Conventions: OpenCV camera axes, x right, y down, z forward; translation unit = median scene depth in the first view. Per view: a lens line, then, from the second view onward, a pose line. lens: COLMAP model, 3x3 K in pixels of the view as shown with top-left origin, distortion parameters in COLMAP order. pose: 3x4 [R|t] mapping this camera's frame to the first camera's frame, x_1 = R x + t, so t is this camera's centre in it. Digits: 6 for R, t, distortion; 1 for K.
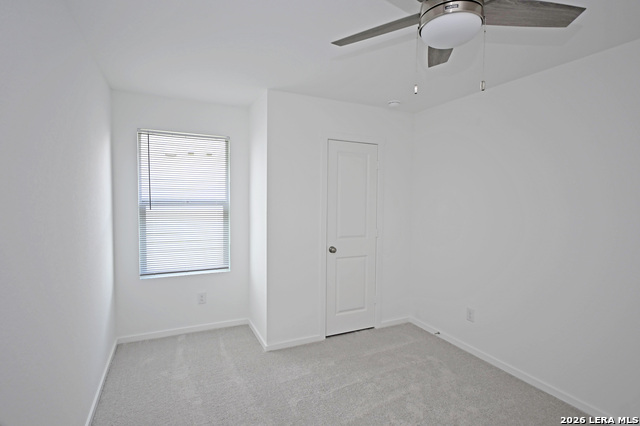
lens RADIAL K [[320.7, 0, 320.0], [0, 320.7, 213.0], [0, 0, 1]] dist [-0.000589, 0.000802]
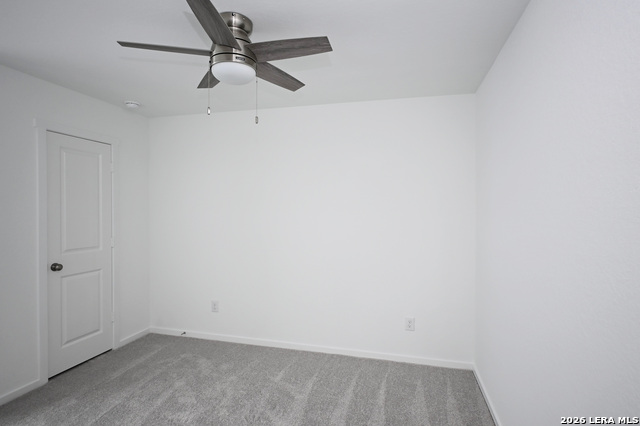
lens RADIAL K [[320.7, 0, 320.0], [0, 320.7, 213.0], [0, 0, 1]] dist [-0.000589, 0.000802]
pose [[0.663772, -0.022287, 0.747603, -0.141925], [0.039577, 0.999202, -0.005352, 0.009765], [-0.746887, 0.033140, 0.664125, -0.046124]]
